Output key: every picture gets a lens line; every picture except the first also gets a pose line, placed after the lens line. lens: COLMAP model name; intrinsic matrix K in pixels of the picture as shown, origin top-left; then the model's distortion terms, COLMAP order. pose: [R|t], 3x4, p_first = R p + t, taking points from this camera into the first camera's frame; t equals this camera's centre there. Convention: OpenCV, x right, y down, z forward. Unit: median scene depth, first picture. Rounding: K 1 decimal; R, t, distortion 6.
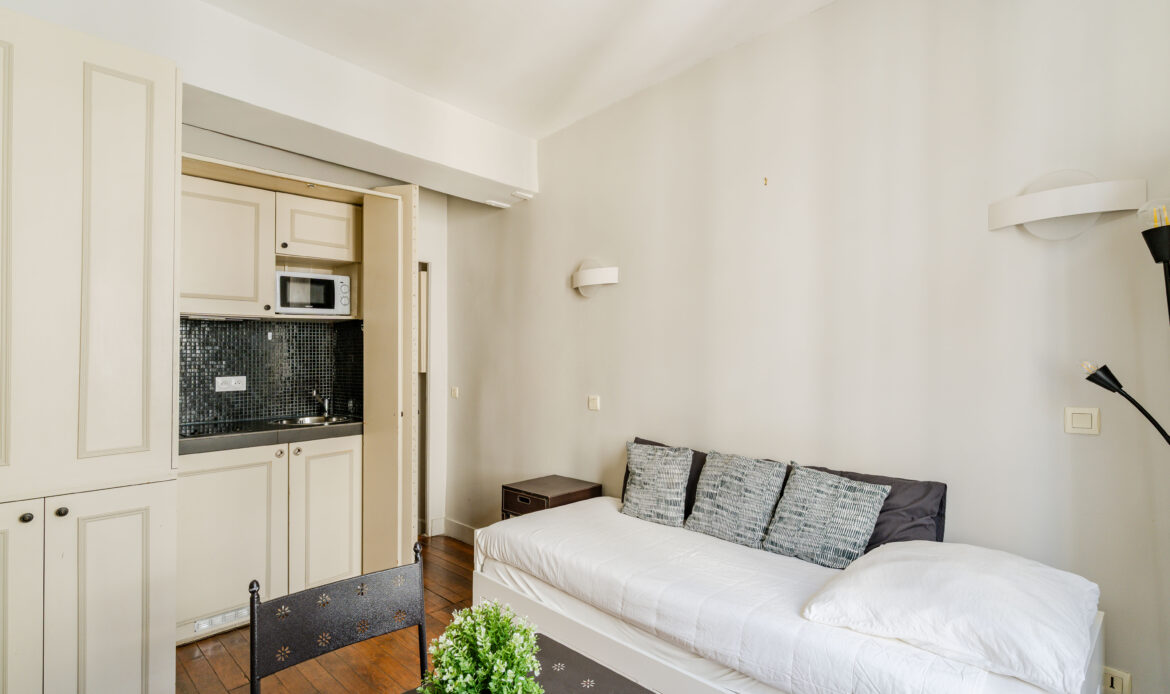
lens RADIAL K [[565.8, 0, 589.9], [0, 565.8, 350.8], [0, 0, 1]] dist [0.003477, 0.000796]
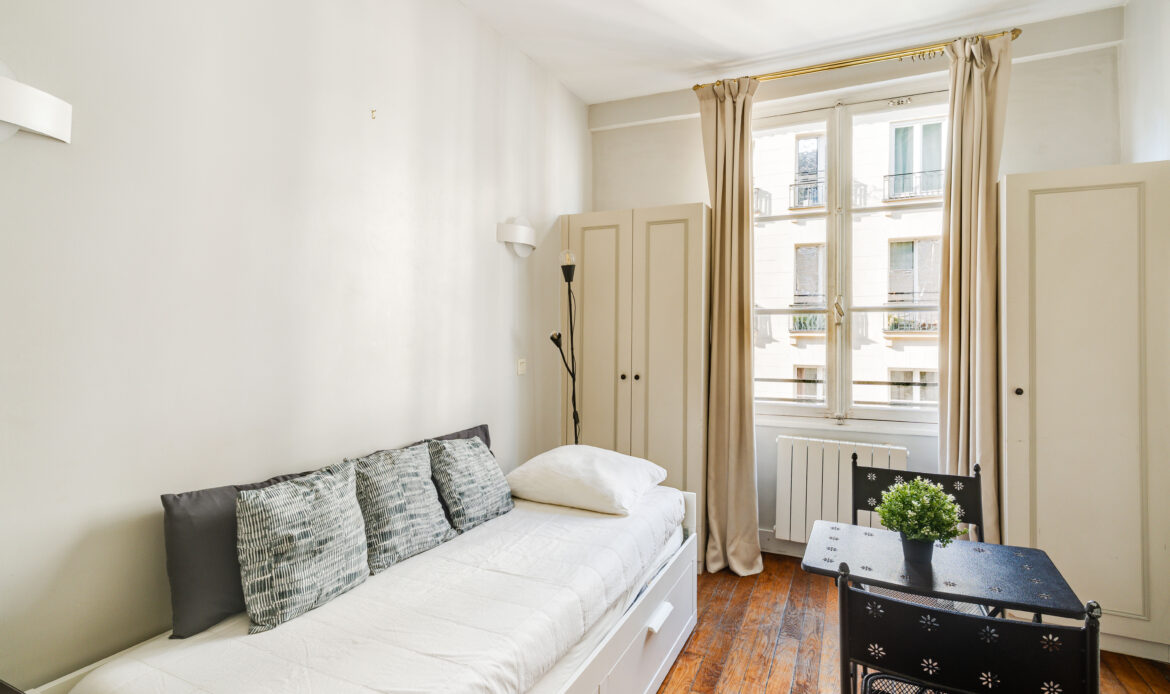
lens RADIAL K [[574.7, 0, 579.9], [0, 574.7, 305.4], [0, 0, 1]] dist [0.002845, 0.000144]
pose [[-0.324559, 0.043860, 0.944848, -0.648119], [-0.012067, 0.998651, -0.050503, 0.018700], [-0.945789, -0.027793, -0.323592, 1.089257]]
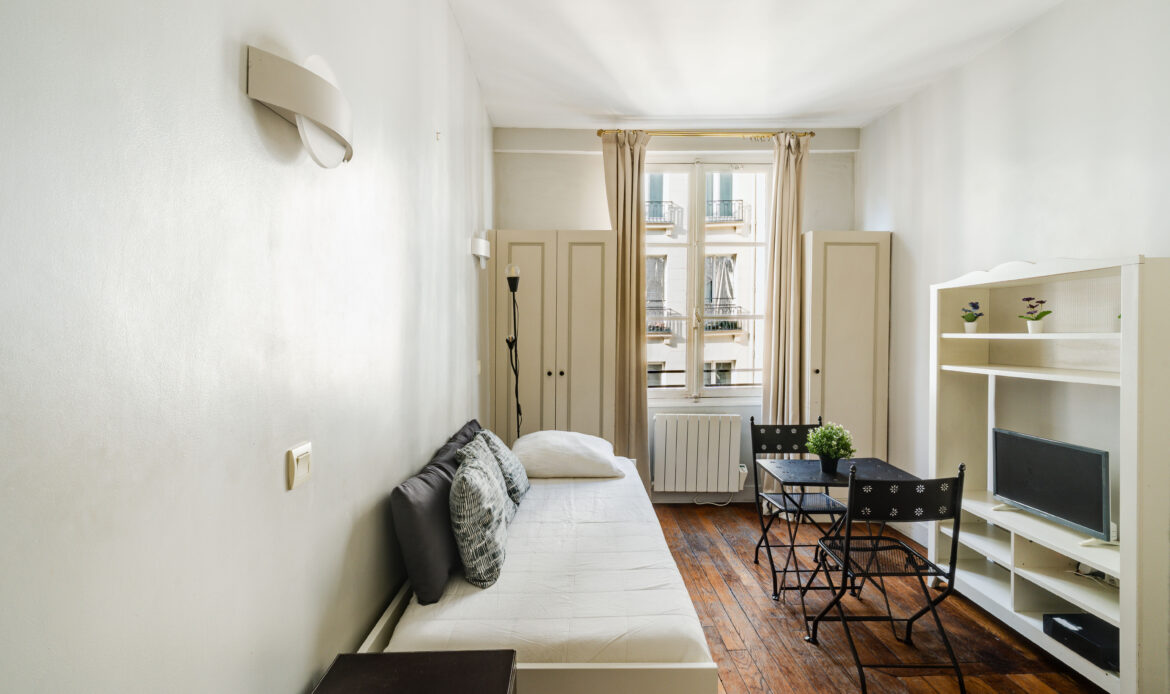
lens RADIAL K [[567.7, 0, 576.6], [0, 567.7, 333.3], [0, 0, 1]] dist [0.000563, 0.000234]
pose [[-0.720040, 0.004279, 0.693920, -0.534400], [-0.001086, 0.999973, -0.007293, 0.017304], [-0.693932, -0.006005, -0.720015, 1.662258]]
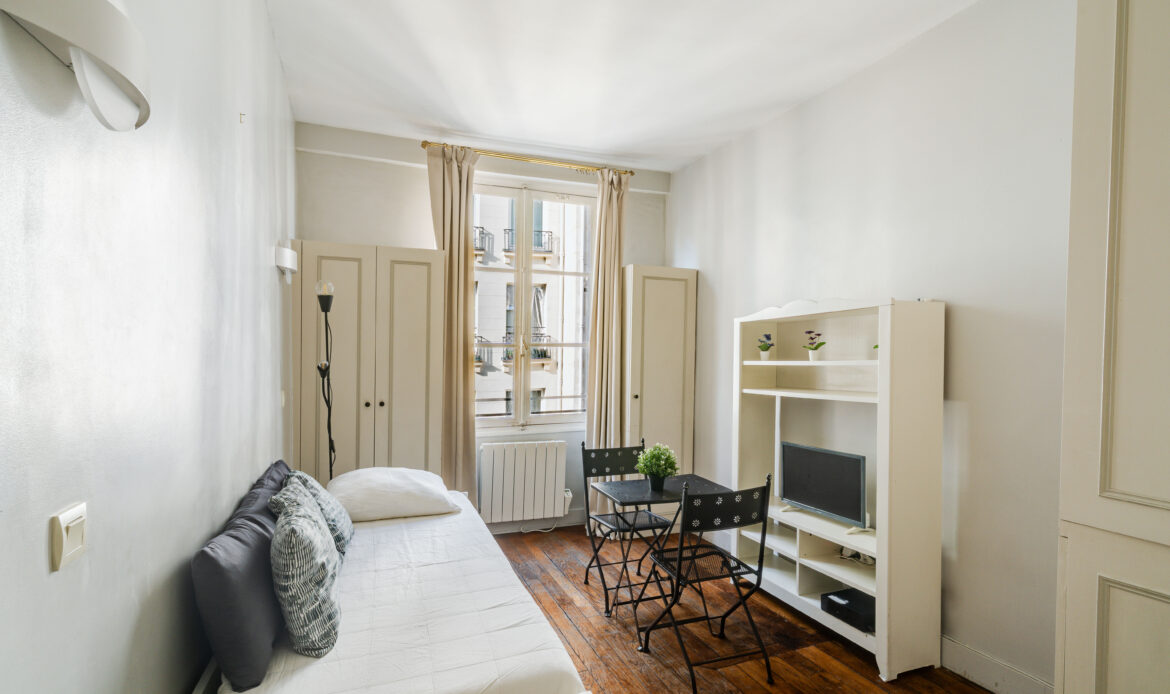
lens RADIAL K [[573.0, 0, 590.8], [0, 573.0, 365.1], [0, 0, 1]] dist [0.000577, 0.000098]
pose [[-0.919159, -0.000555, 0.393886, -0.459006], [-0.001502, 0.999997, -0.002096, 0.021731], [-0.393884, -0.002518, -0.919157, 1.676925]]
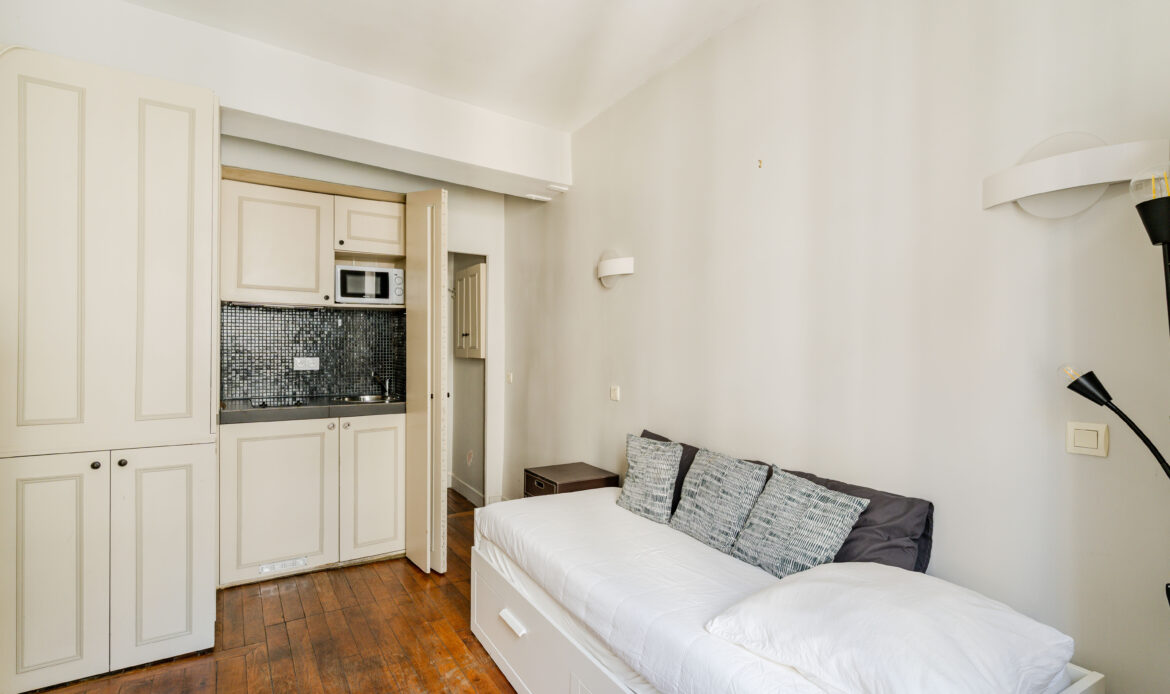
lens RADIAL K [[558.2, 0, 587.4], [0, 558.2, 346.9], [0, 0, 1]] dist [-0.001047, 0.000285]
pose [[0.973512, 0.022022, -0.227573, 0.266151], [-0.019006, 0.999700, 0.015434, -0.006899], [0.227845, -0.010700, 0.973639, 0.038382]]
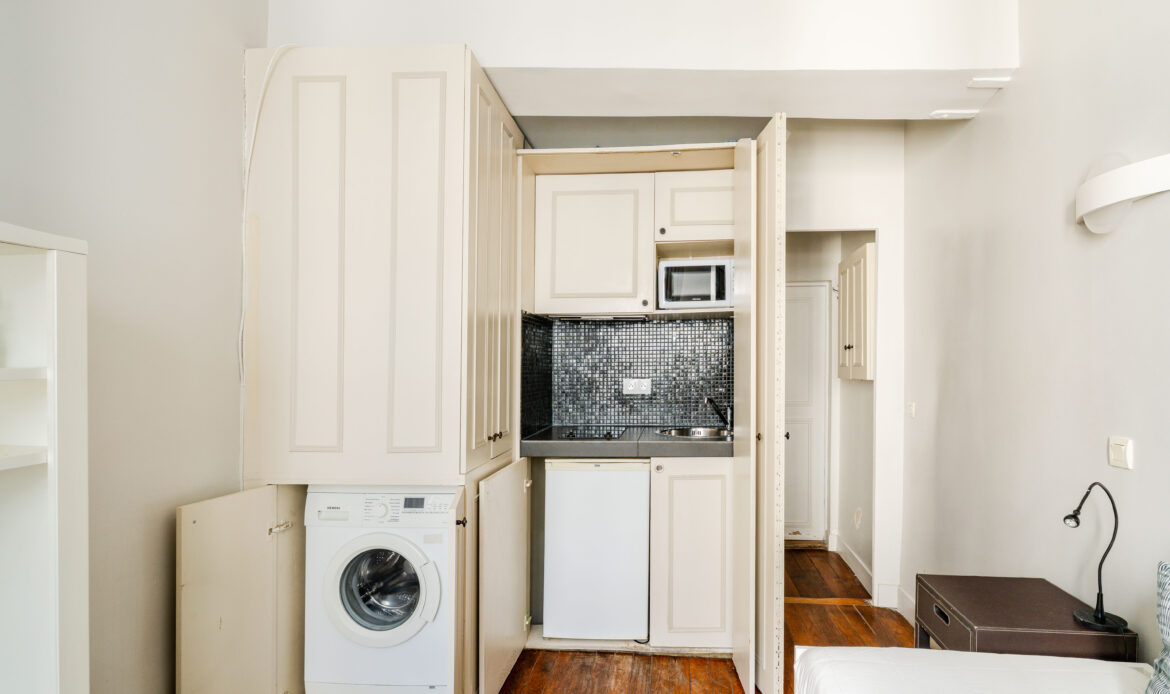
lens RADIAL K [[587.8, 0, 624.4], [0, 587.8, 377.9], [0, 0, 1]] dist [-0.010441, 0.001132]
pose [[0.633861, 0.026539, -0.772991, 0.176899], [0.001329, 0.999372, 0.035401, 0.013185], [0.773446, -0.023467, 0.633428, 0.529396]]
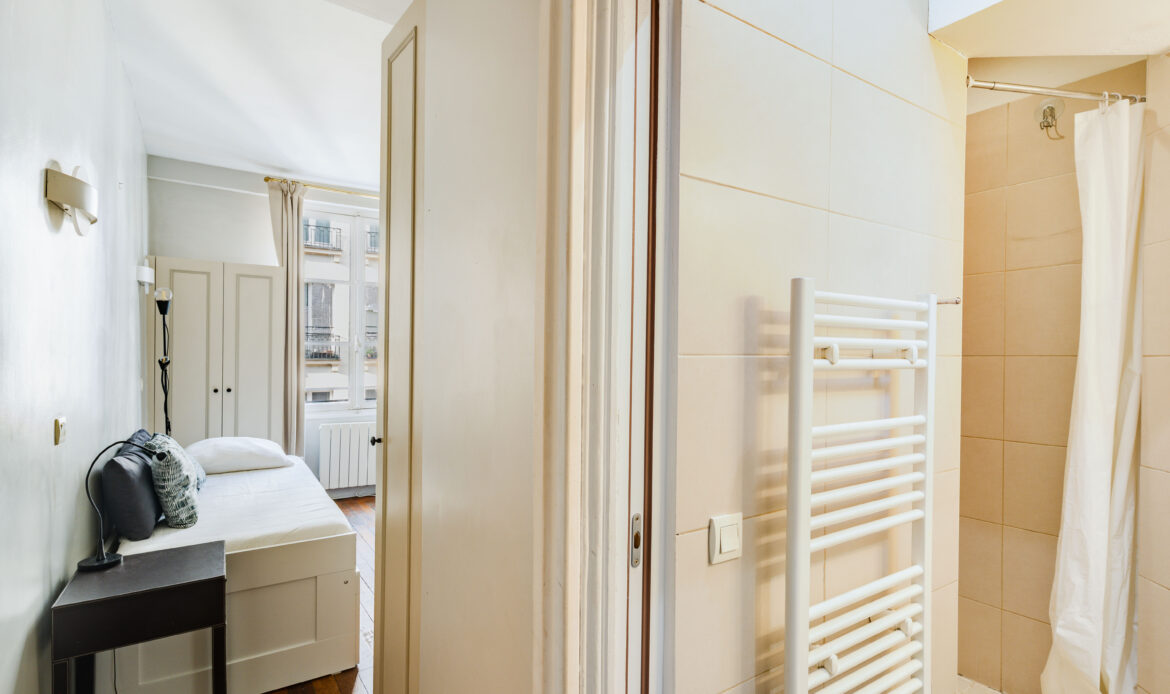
lens RADIAL K [[564.3, 0, 587.8], [0, 564.3, 362.9], [0, 0, 1]] dist [-0.000772, -0.000875]
pose [[-0.981891, 0.005501, 0.189365, -0.857606], [0.004568, 0.999975, -0.005364, 0.047877], [-0.189390, -0.004402, -0.981892, 2.091779]]
